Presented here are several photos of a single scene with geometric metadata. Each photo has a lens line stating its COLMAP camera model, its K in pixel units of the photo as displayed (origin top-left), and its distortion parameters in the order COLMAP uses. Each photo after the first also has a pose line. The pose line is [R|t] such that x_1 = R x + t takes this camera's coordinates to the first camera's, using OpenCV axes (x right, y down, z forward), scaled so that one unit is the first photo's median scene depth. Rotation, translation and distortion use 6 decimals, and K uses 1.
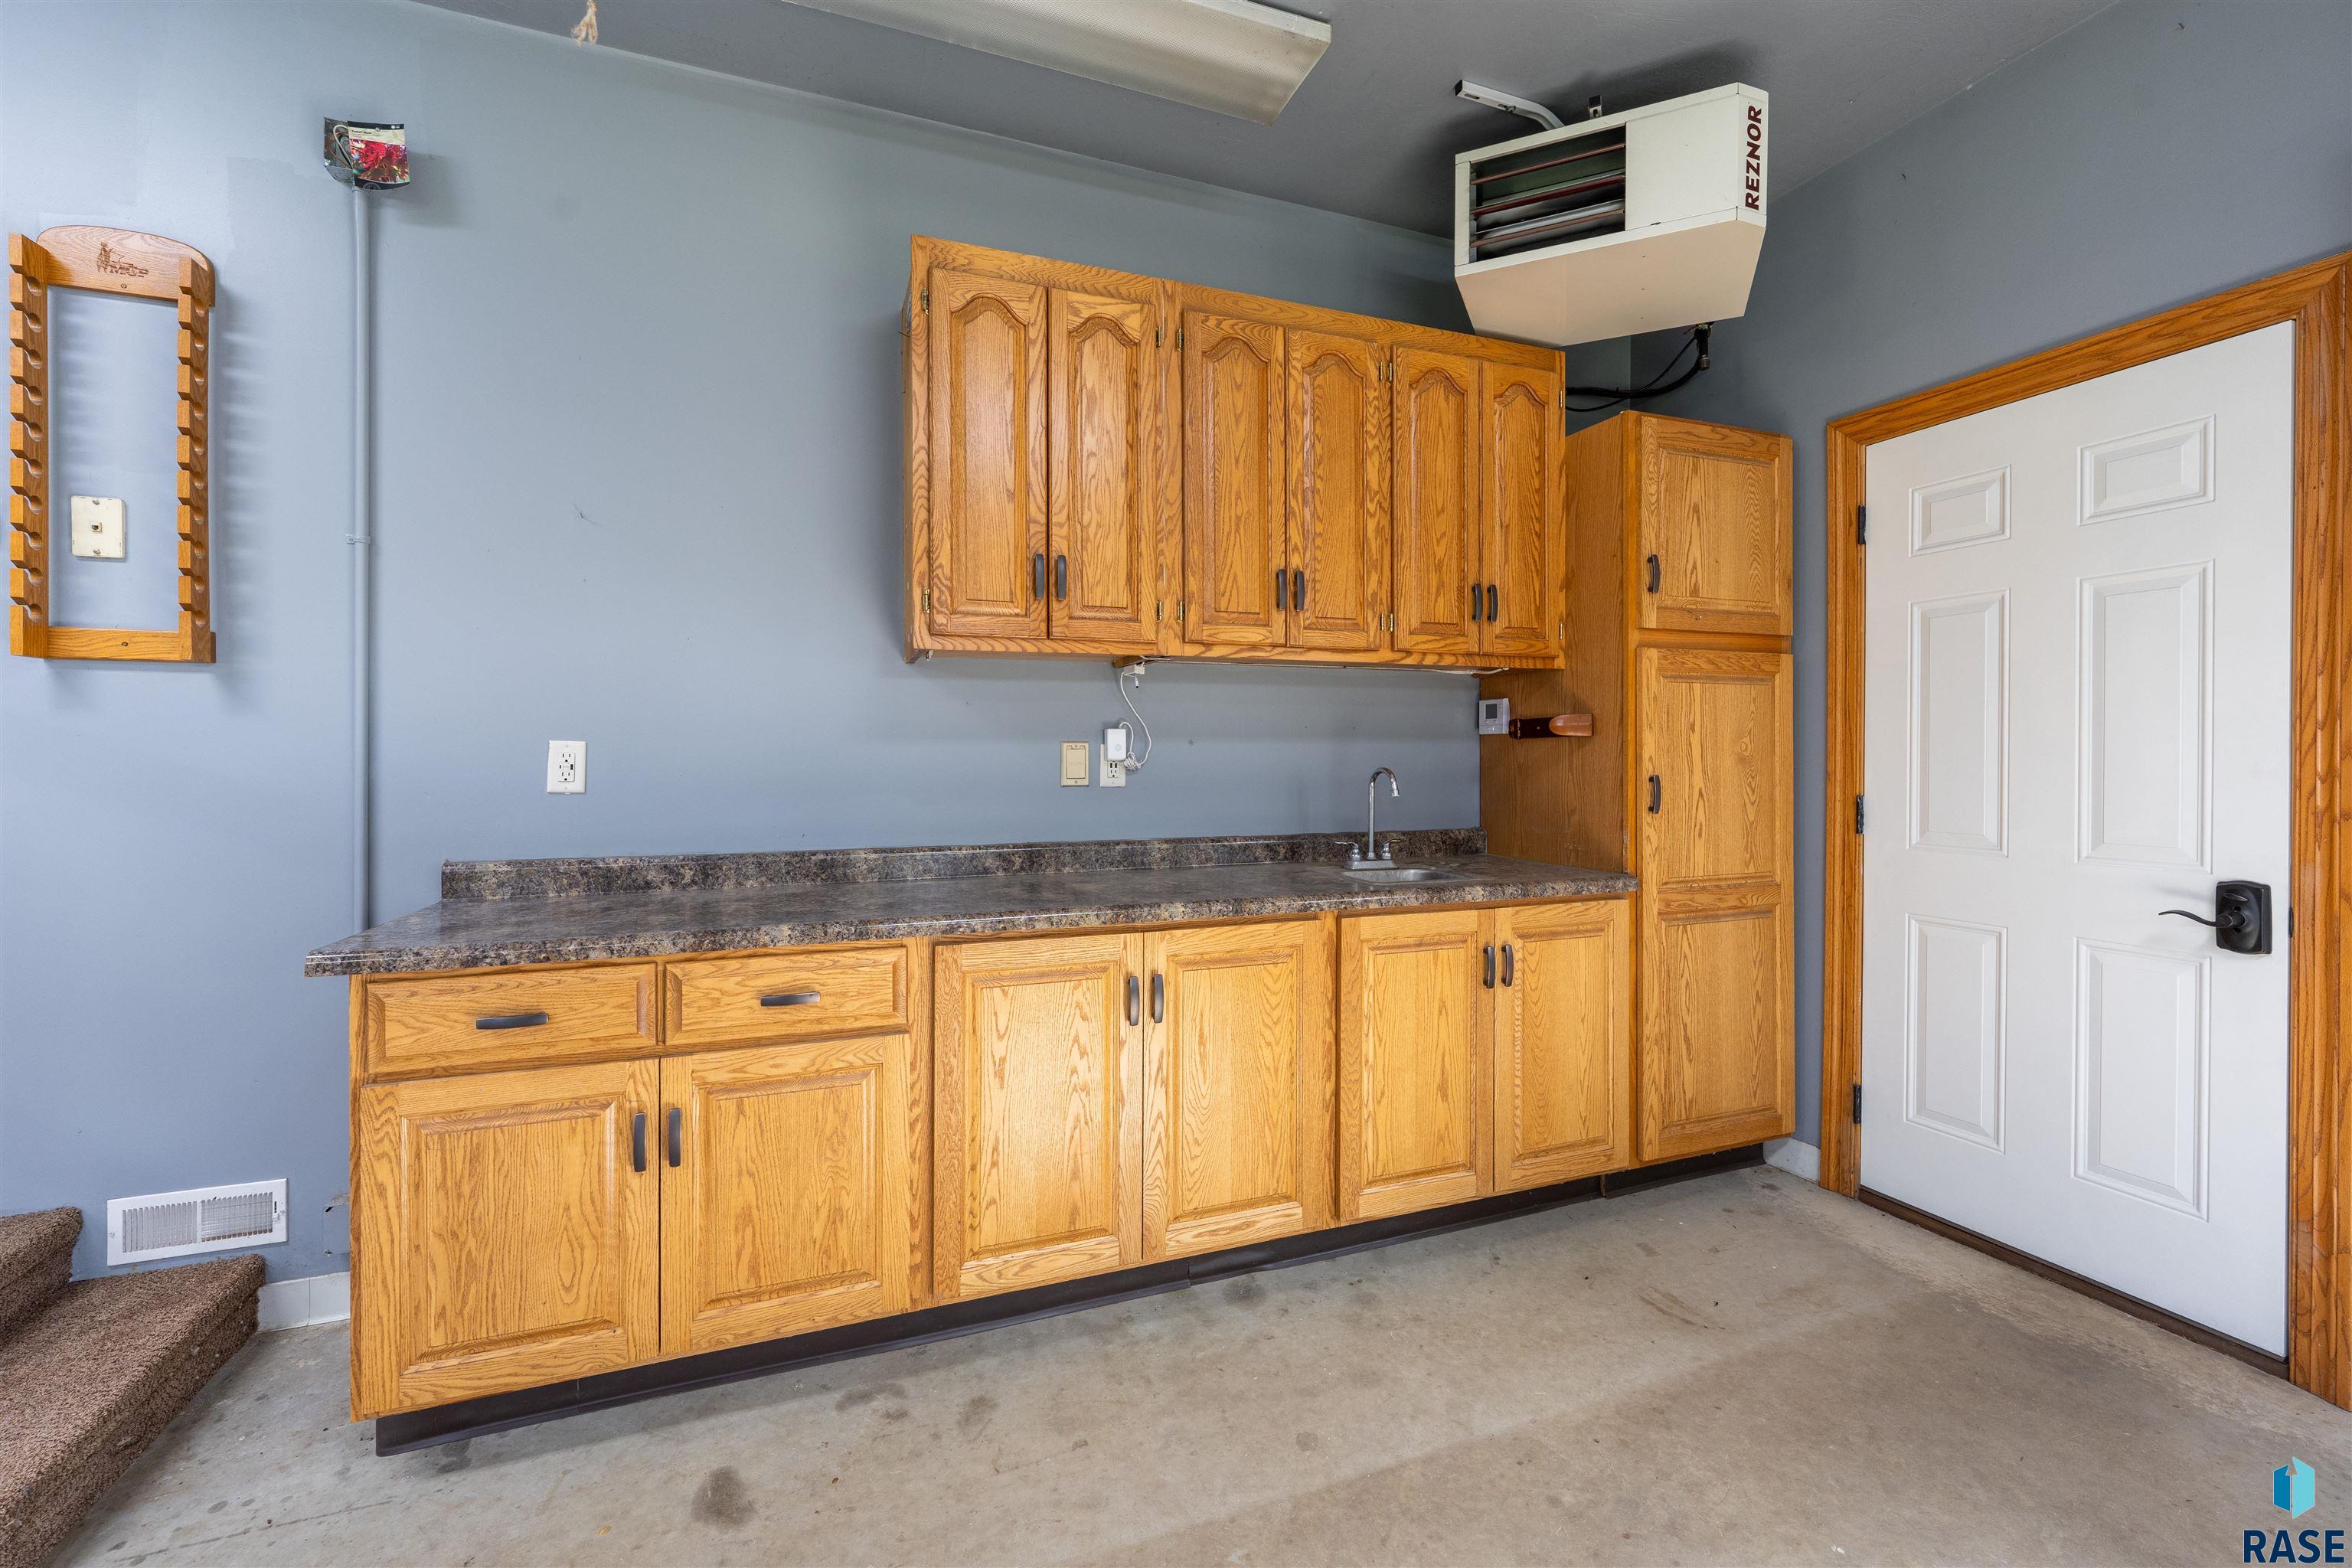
lens RADIAL K [[952.4, 0, 1172.8], [0, 952.4, 759.2], [0, 0, 1]] dist [-0.001811, 0.000081]
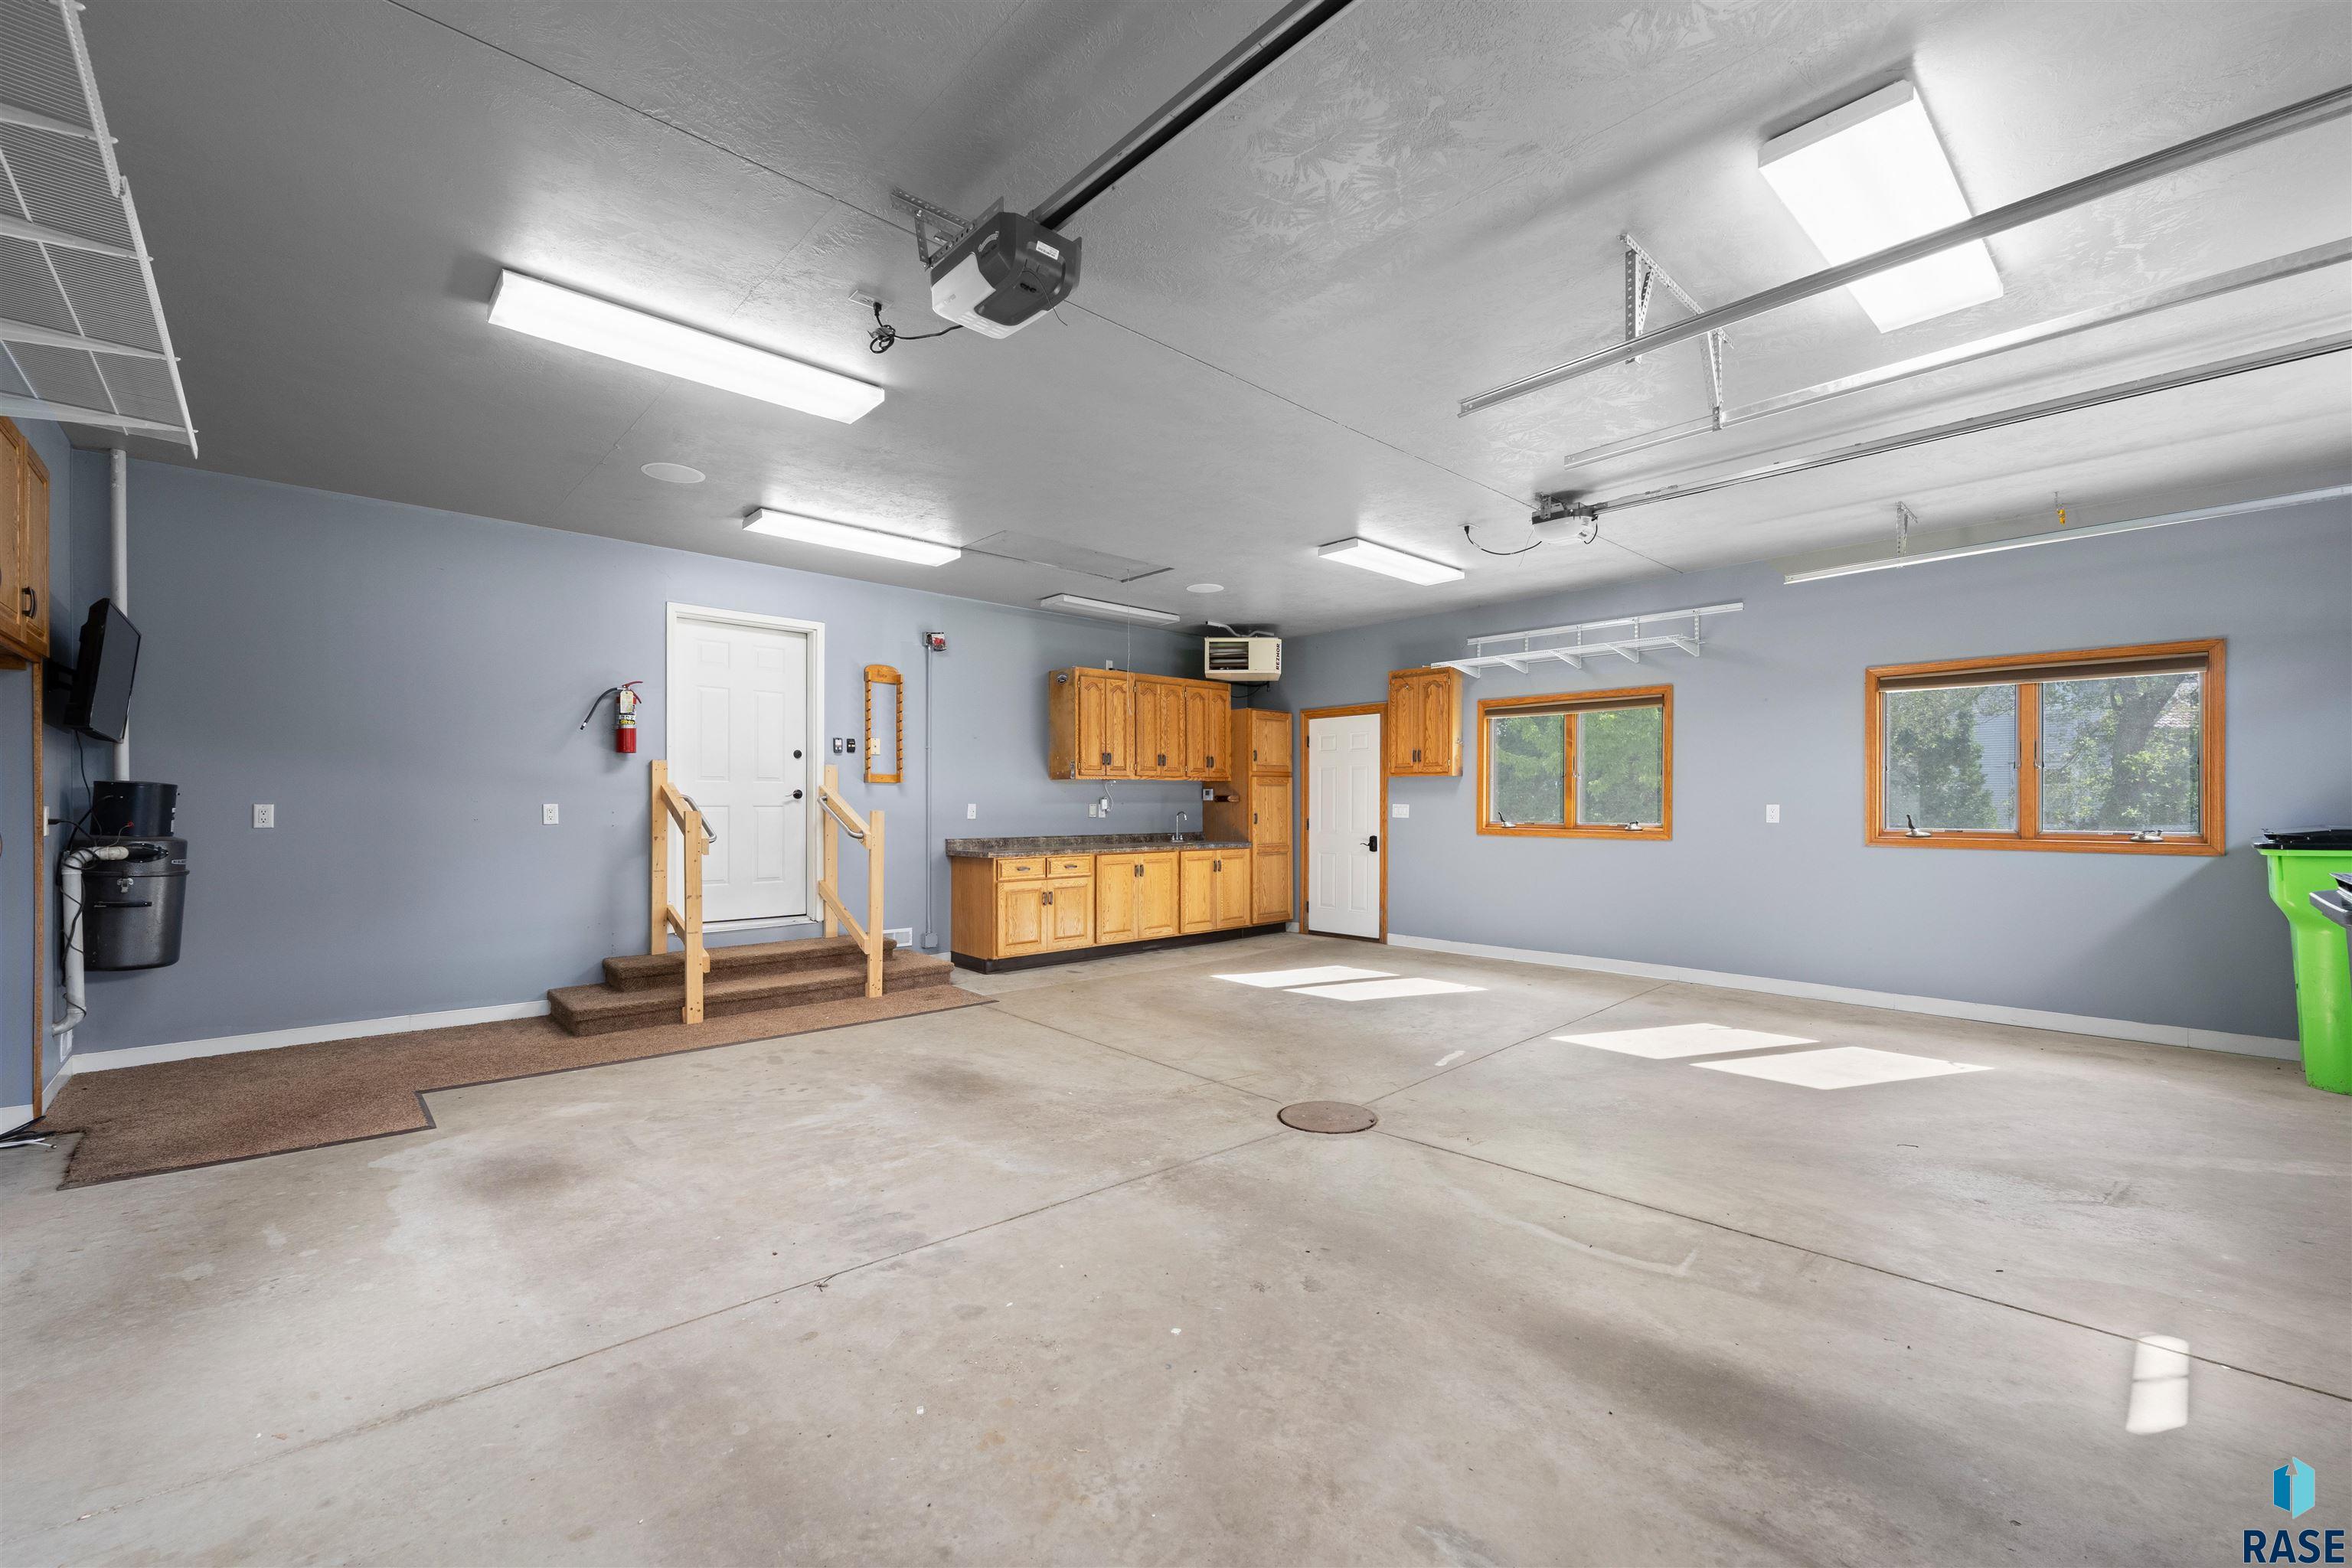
lens RADIAL K [[958.6, 0, 1171.9], [0, 958.6, 791.8], [0, 0, 1]] dist [-0.000989, 0.000356]
pose [[0.926490, 0.004962, 0.376286, -1.156431], [0.001329, 0.999864, -0.016456, -0.004670], [-0.376316, 0.015746, 0.926357, -2.247446]]
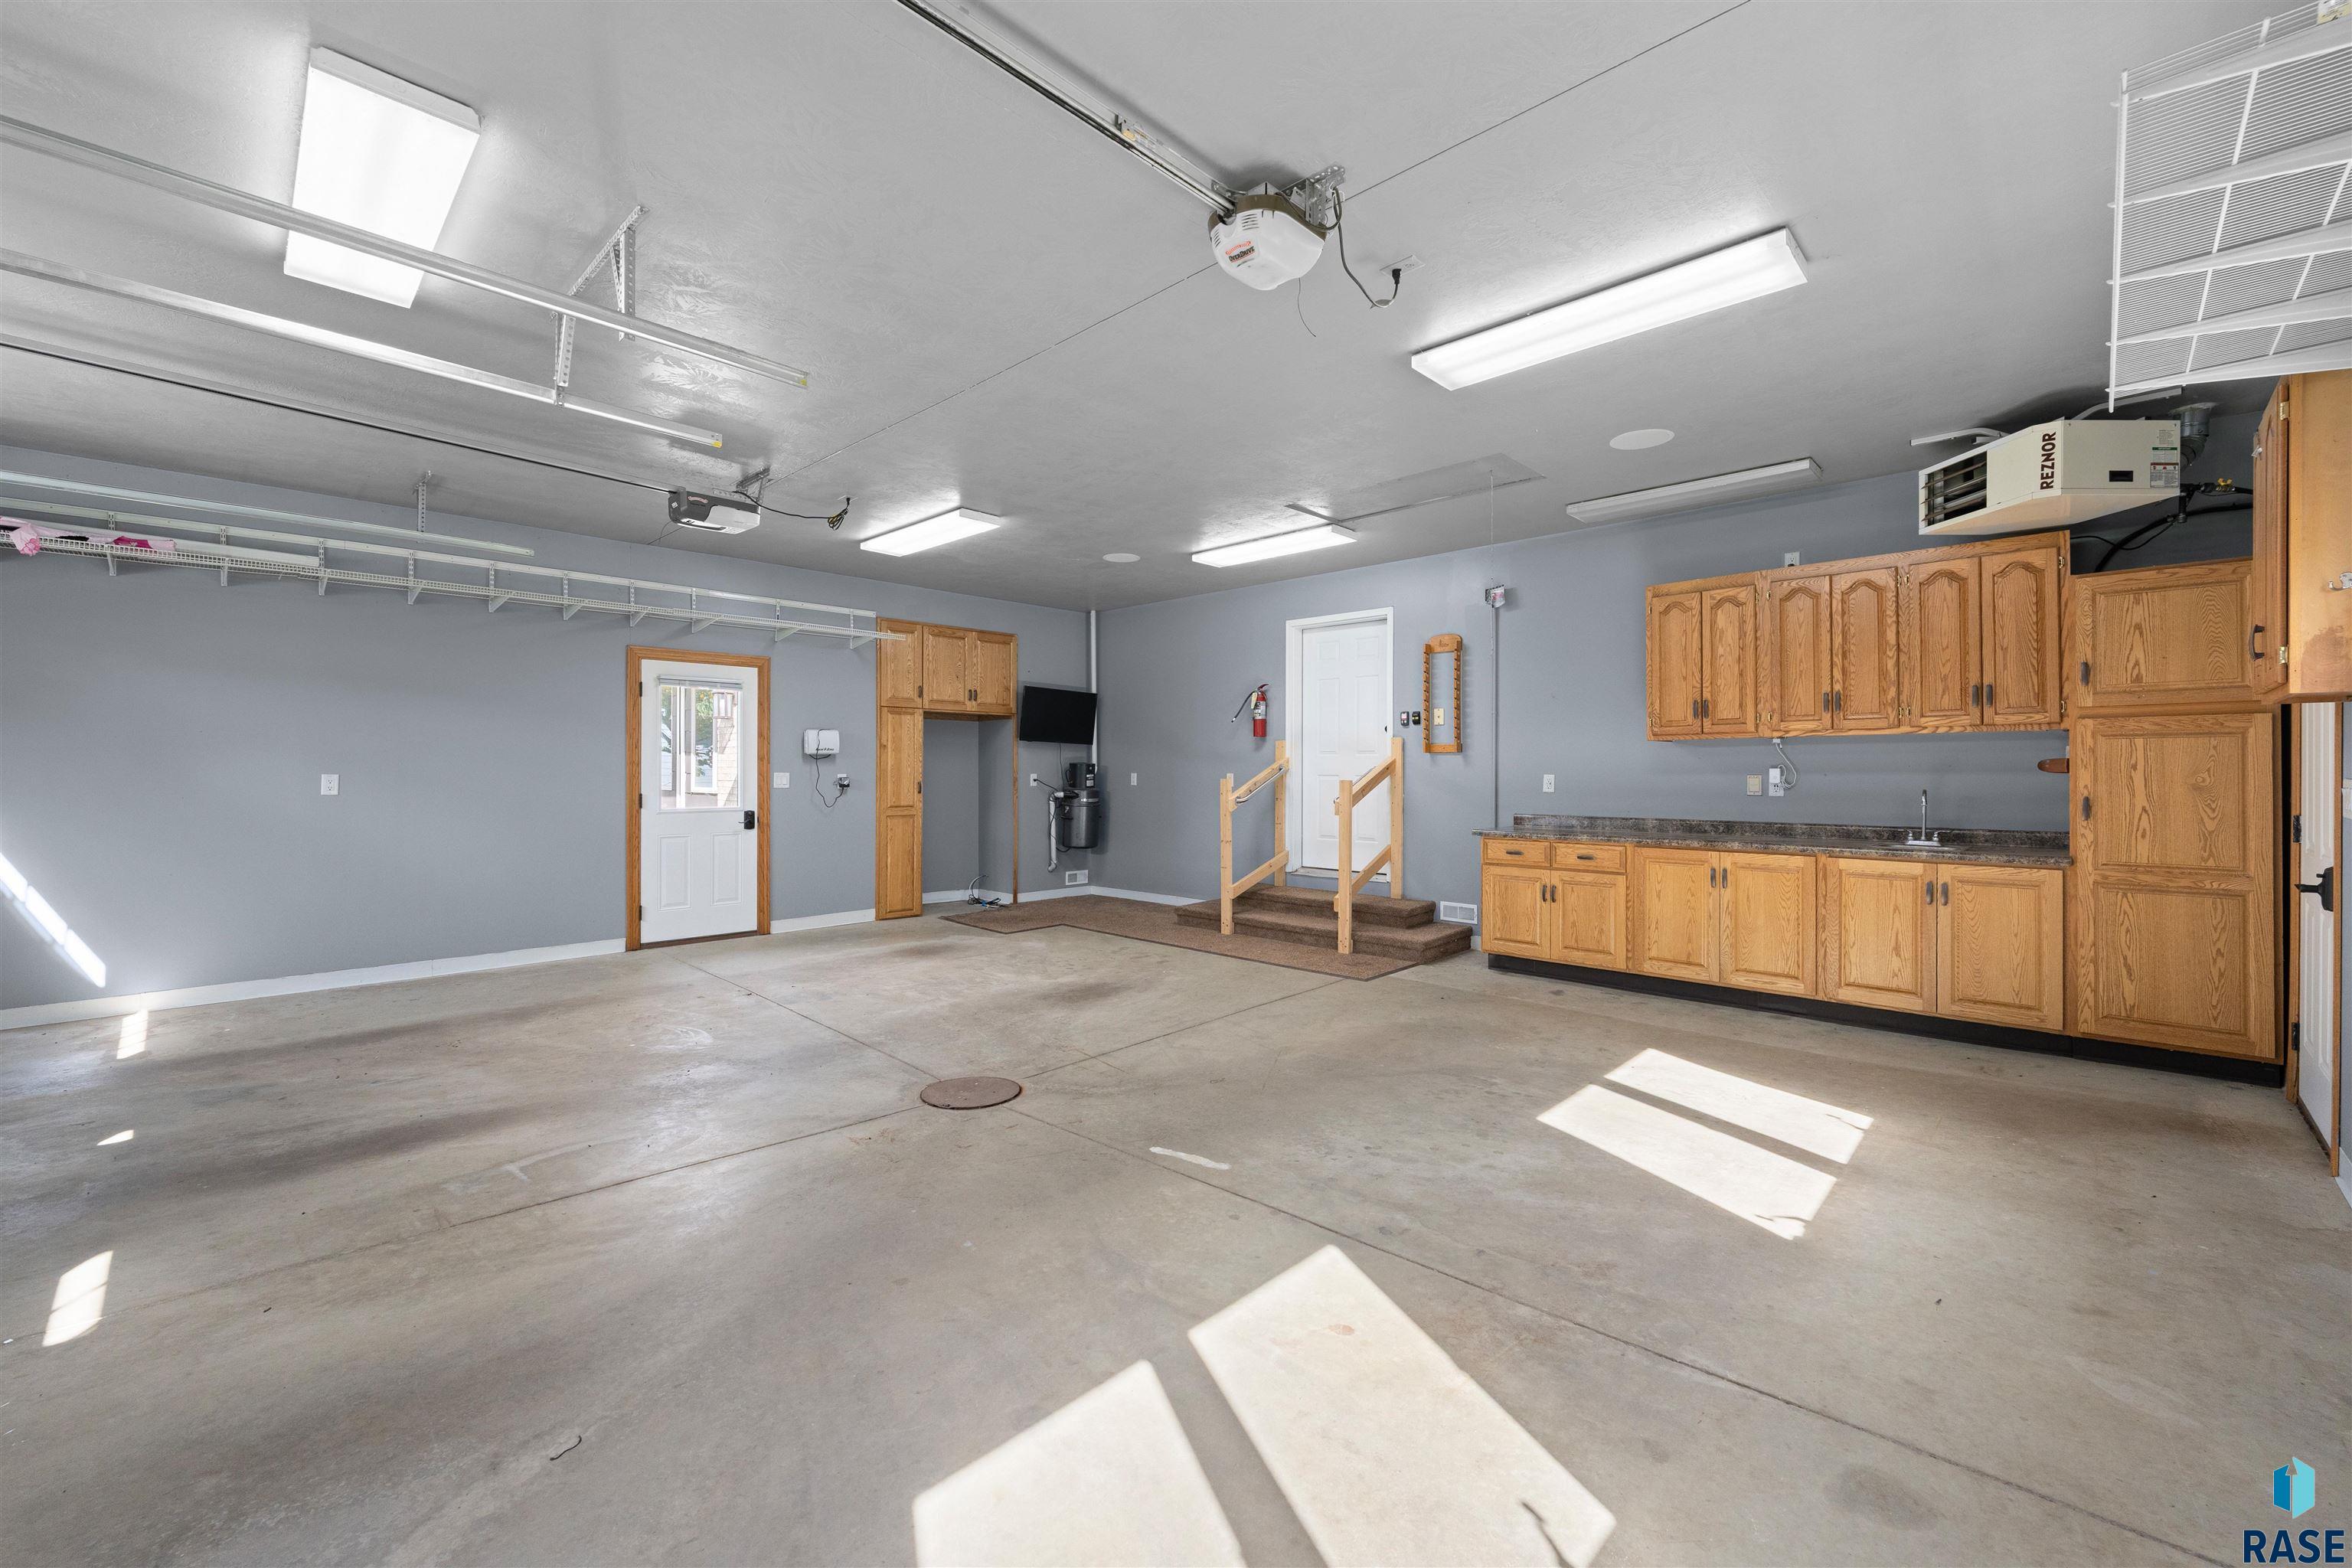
lens RADIAL K [[952.4, 0, 1172.8], [0, 952.4, 759.2], [0, 0, 1]] dist [-0.001811, 0.000081]
pose [[0.422802, -0.010893, -0.906157, 1.387958], [-0.005333, 0.999881, -0.014508, -0.016354], [0.906206, 0.010966, 0.422693, -1.167080]]
